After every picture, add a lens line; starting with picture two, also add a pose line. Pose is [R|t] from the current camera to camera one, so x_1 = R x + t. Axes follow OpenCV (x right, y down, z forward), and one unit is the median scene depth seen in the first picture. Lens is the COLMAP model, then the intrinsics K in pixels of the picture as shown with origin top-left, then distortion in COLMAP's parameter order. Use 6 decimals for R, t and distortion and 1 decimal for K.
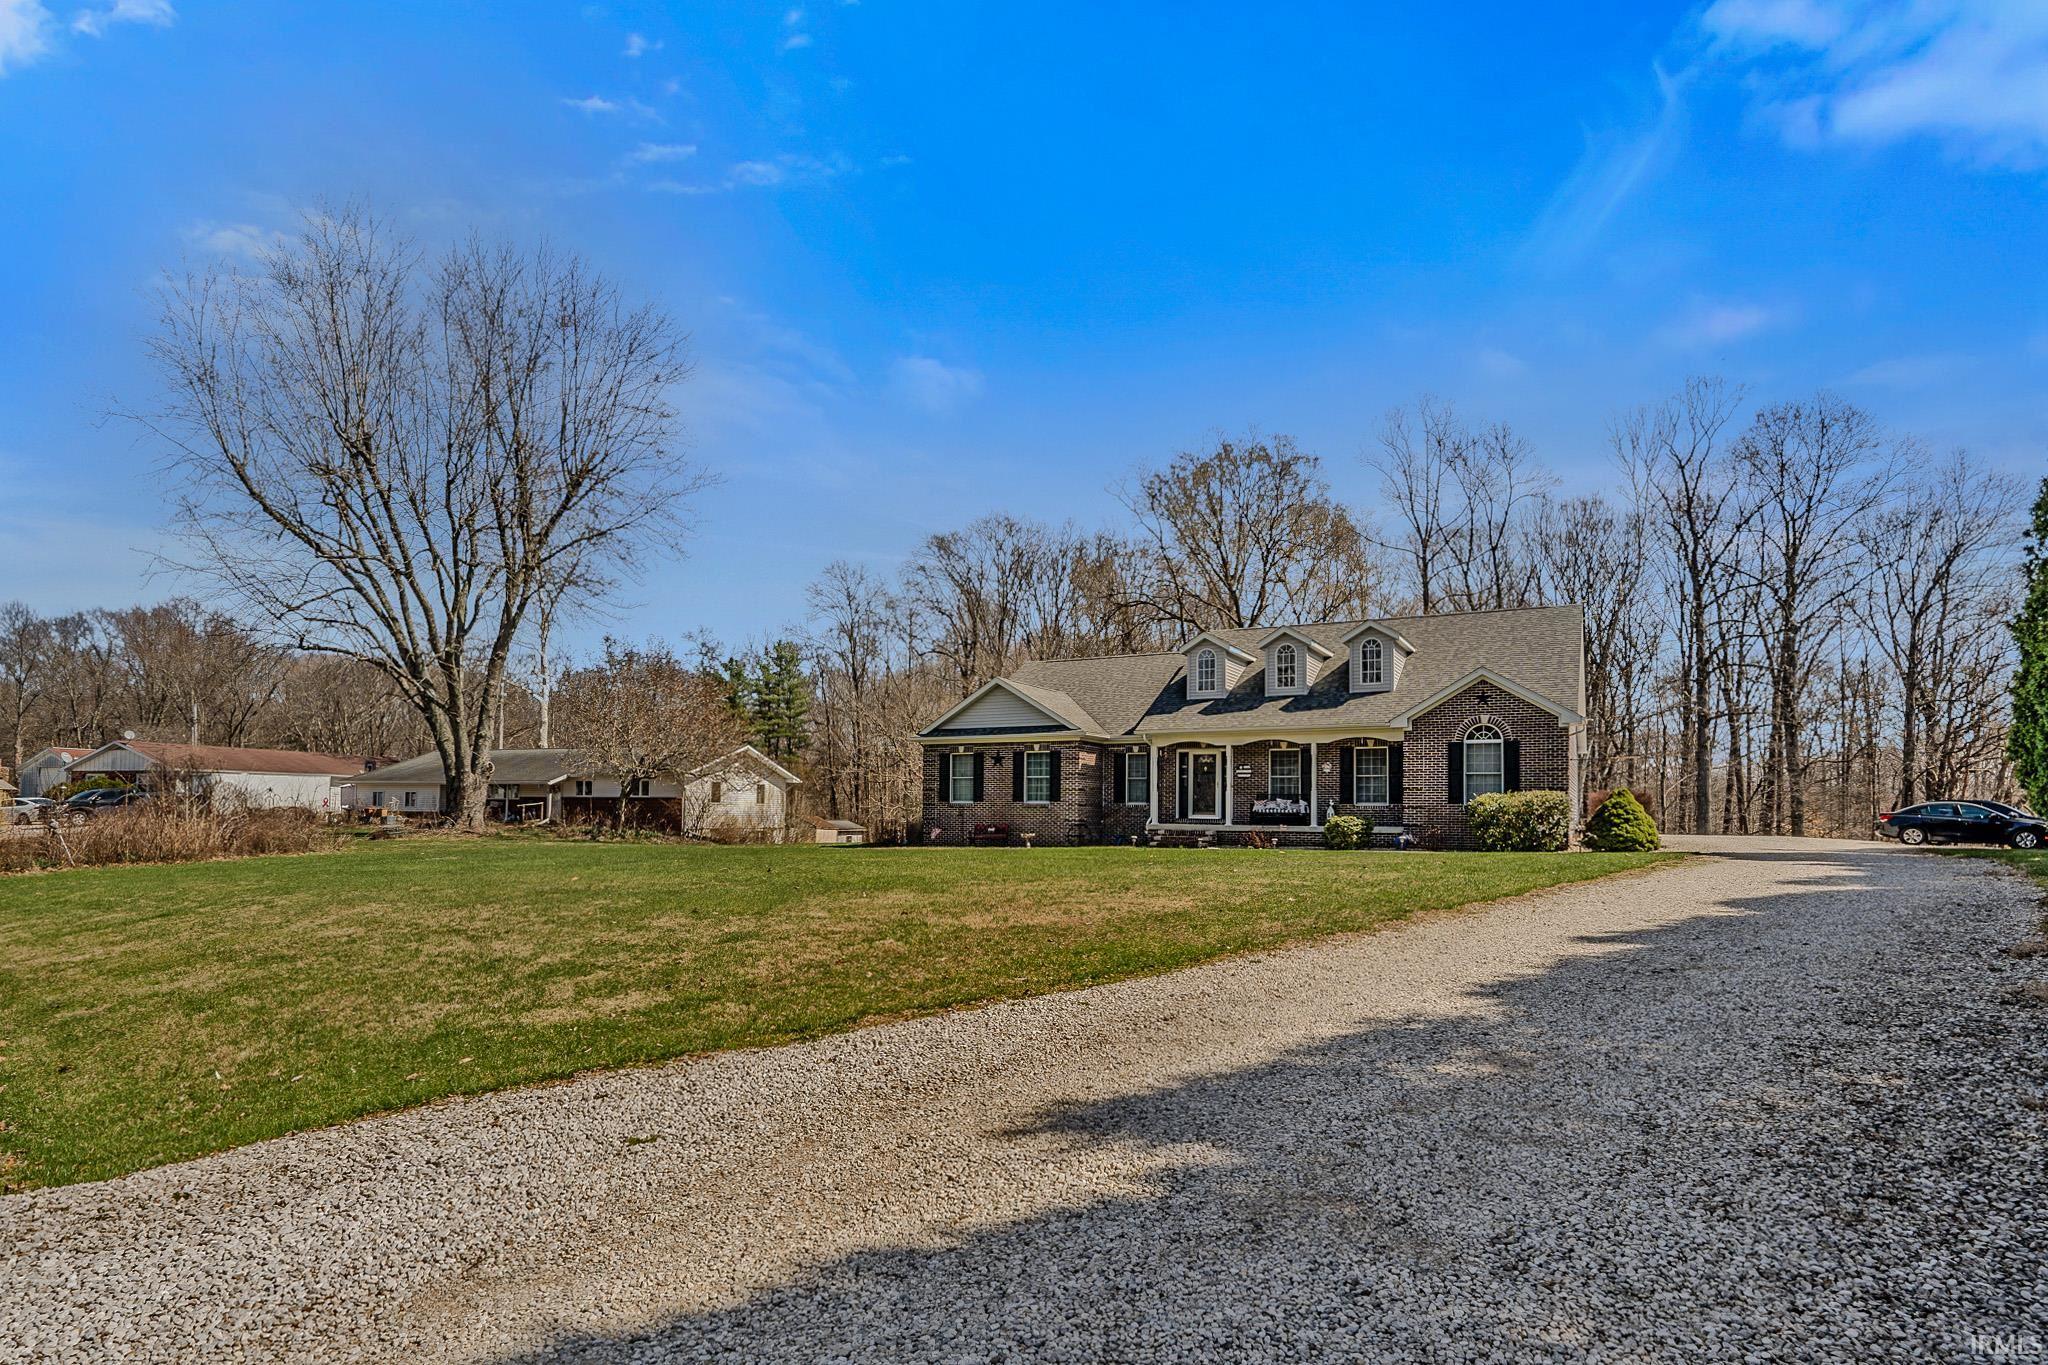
lens RADIAL K [[1066.9, 0, 1017.0], [0, 1066.9, 694.4], [0, 0, 1]] dist [-0.001057, 0.000487]
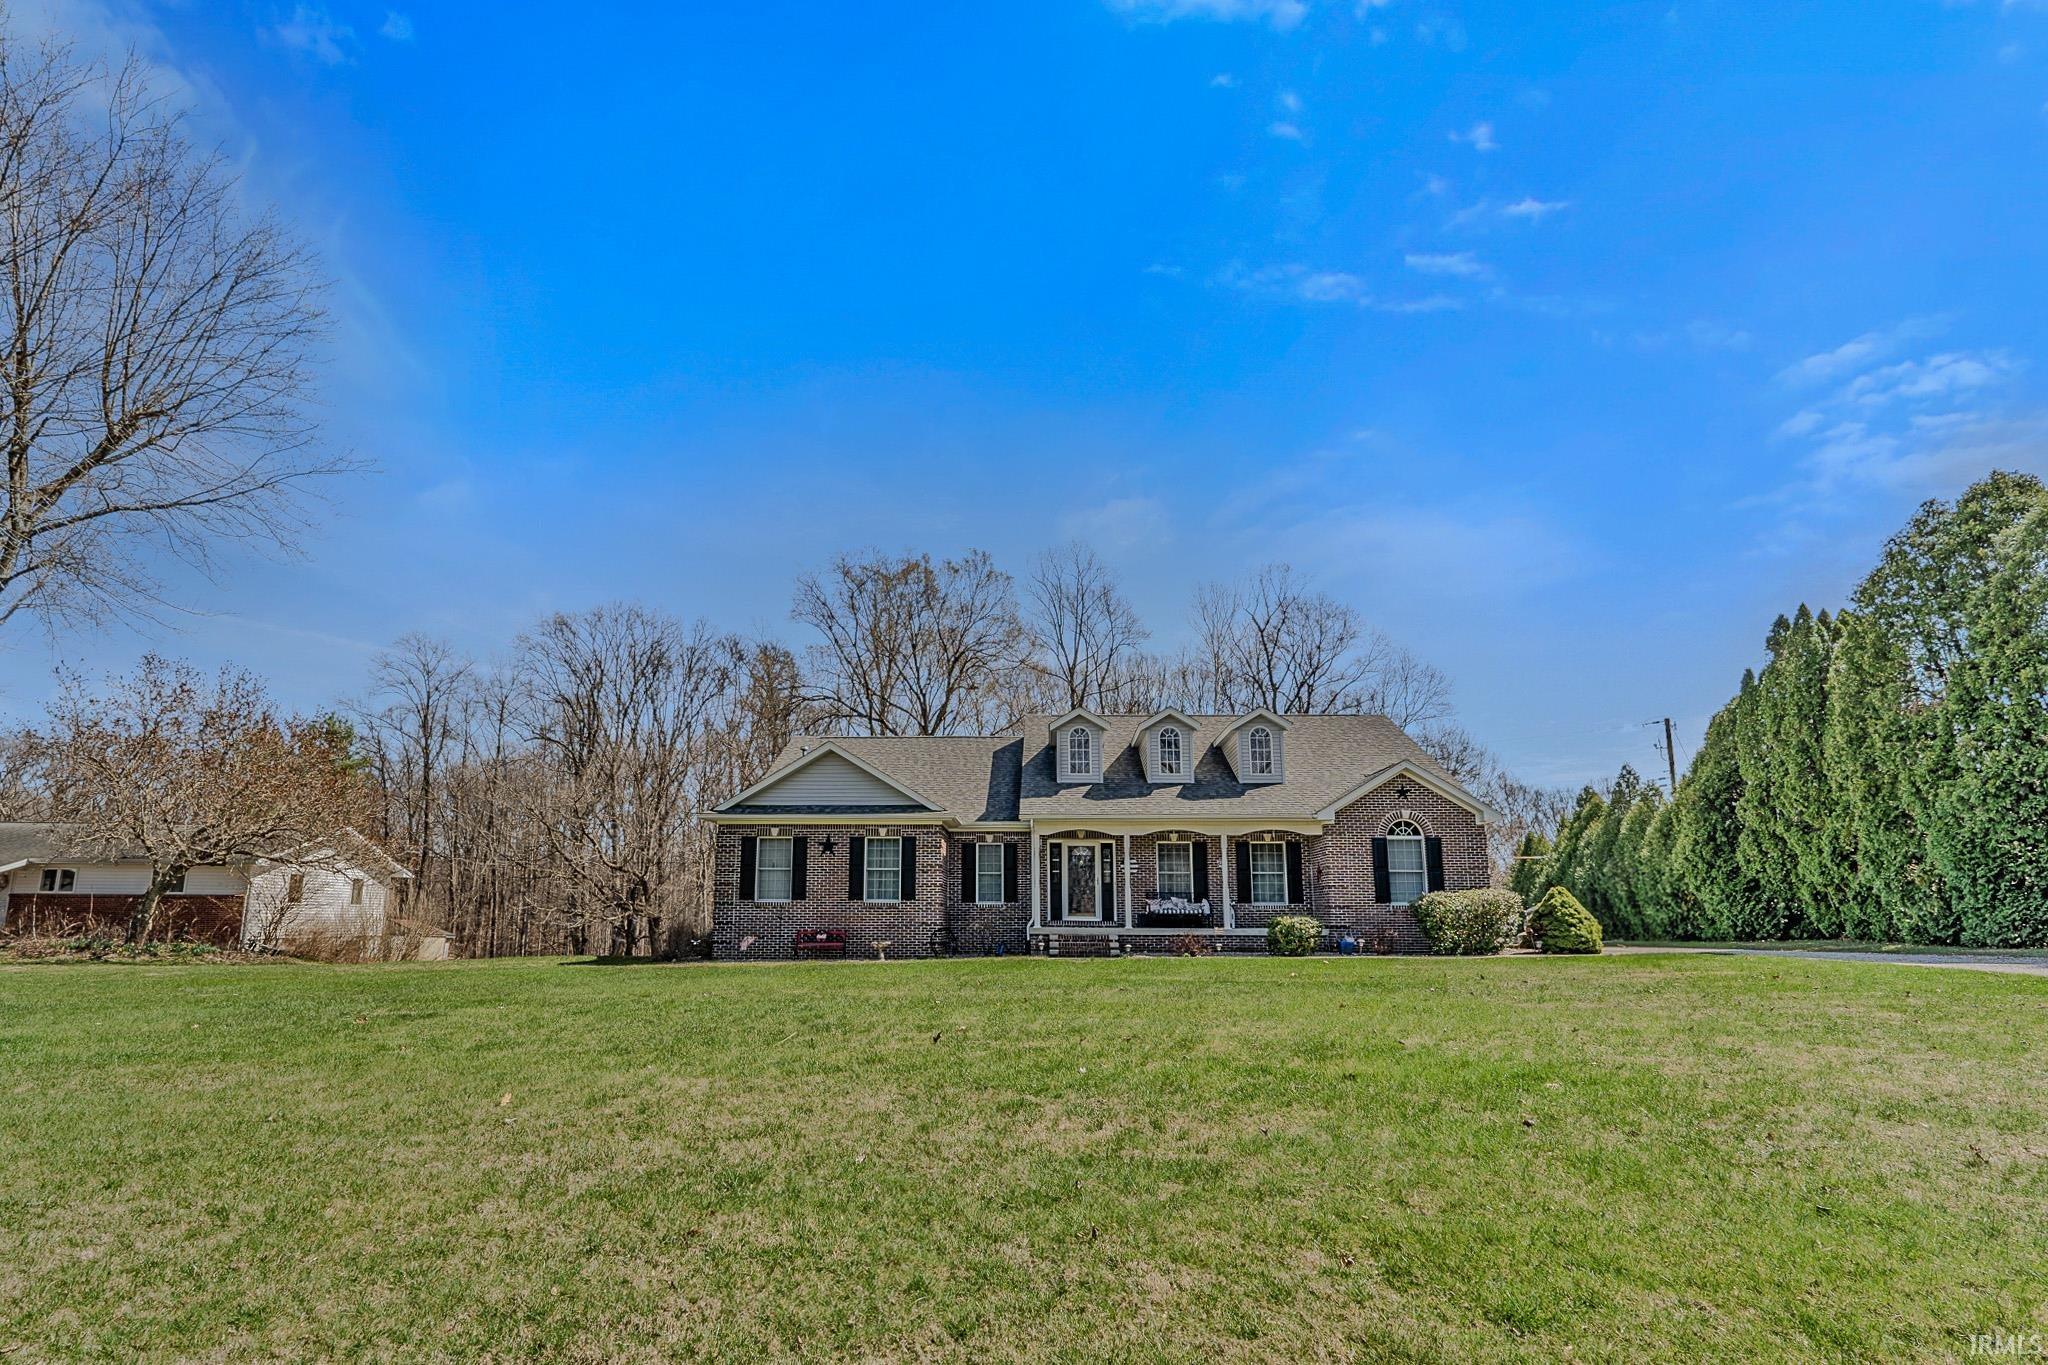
lens RADIAL K [[936.9, 0, 998.8], [0, 936.9, 731.5], [0, 0, 1]] dist [0.000975, -0.000379]
pose [[0.900640, 0.081199, 0.426912, -0.210107], [-0.045059, 0.994542, -0.094105, 0.036937], [-0.432223, 0.065519, 0.899383, 0.324211]]
